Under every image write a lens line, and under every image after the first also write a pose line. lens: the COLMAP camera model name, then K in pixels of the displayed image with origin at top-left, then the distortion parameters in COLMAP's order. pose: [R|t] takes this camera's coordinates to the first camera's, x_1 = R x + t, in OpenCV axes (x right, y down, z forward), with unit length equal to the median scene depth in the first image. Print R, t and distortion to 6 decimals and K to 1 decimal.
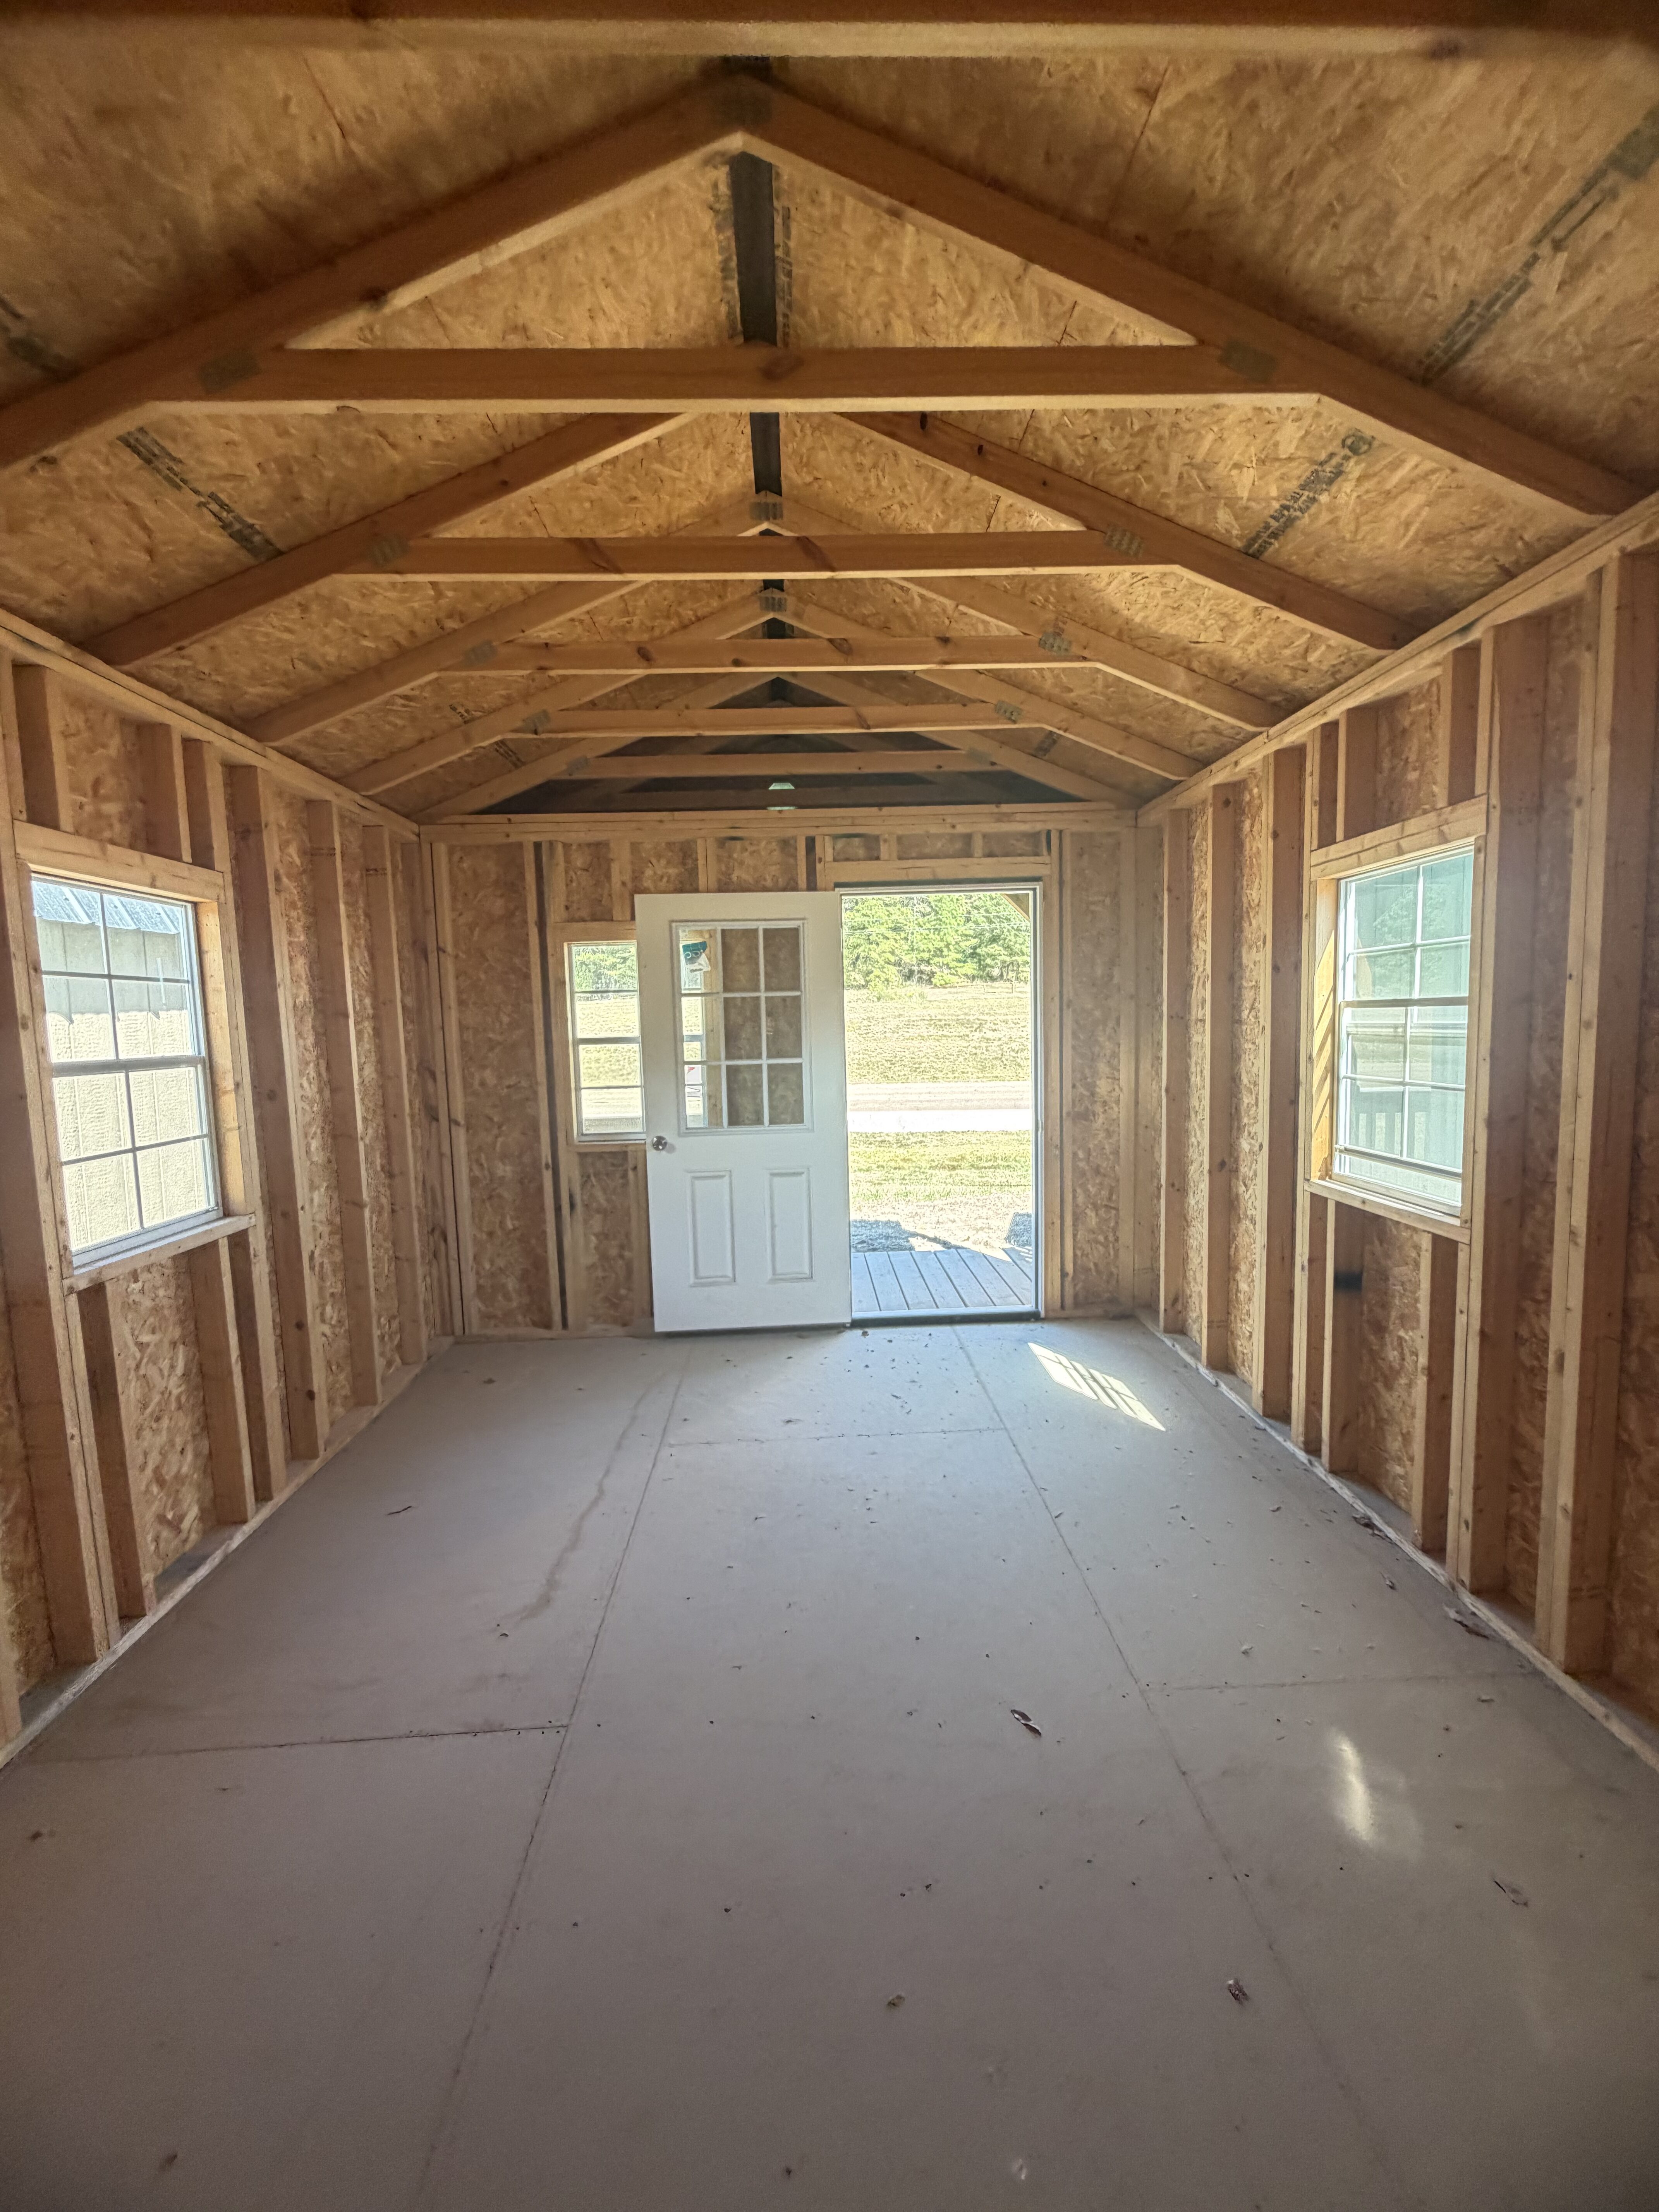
lens RADIAL K [[882.5, 0, 833.9], [0, 882.5, 1107.3], [0, 0, 1]] dist [-0.003087, 0.000125]
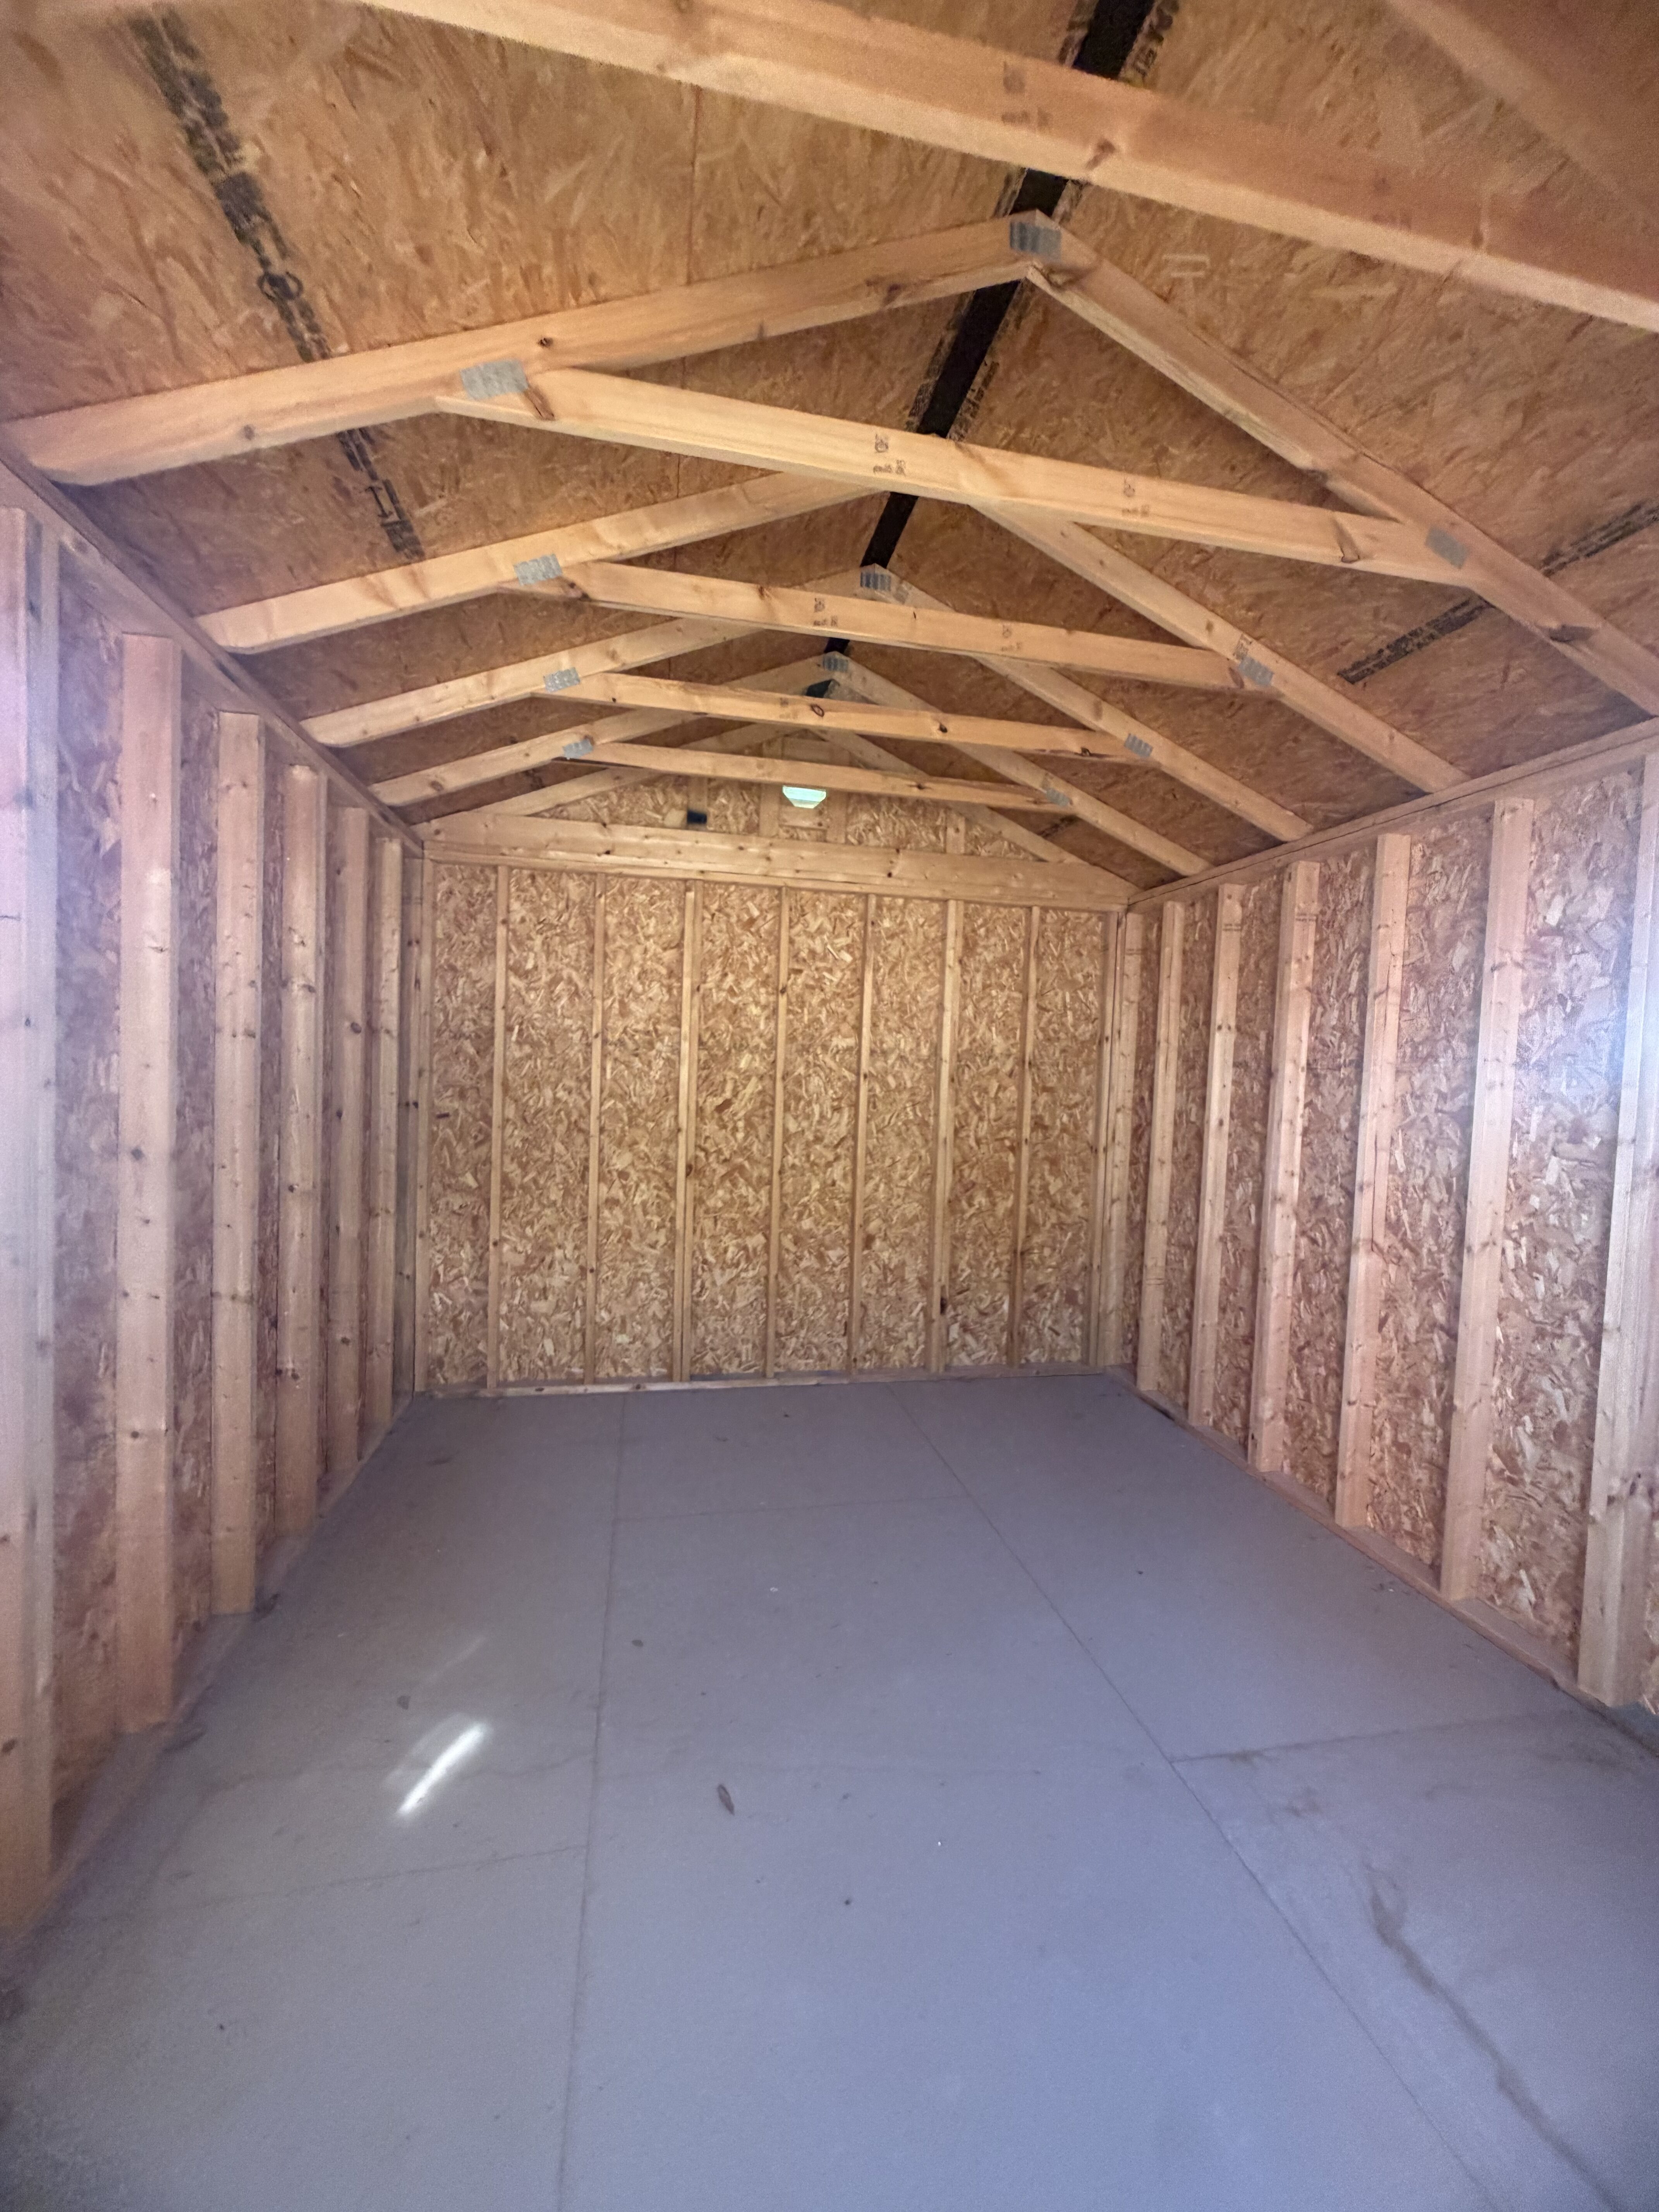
lens RADIAL K [[882.5, 0, 831.9], [0, 882.5, 1102.6], [0, 0, 1]] dist [-0.003087, 0.000125]
pose [[-0.986768, -0.005609, -0.162043, 0.172169], [-0.028773, 0.989597, 0.140962, -0.132591], [0.159566, 0.143759, -0.976664, 1.211679]]
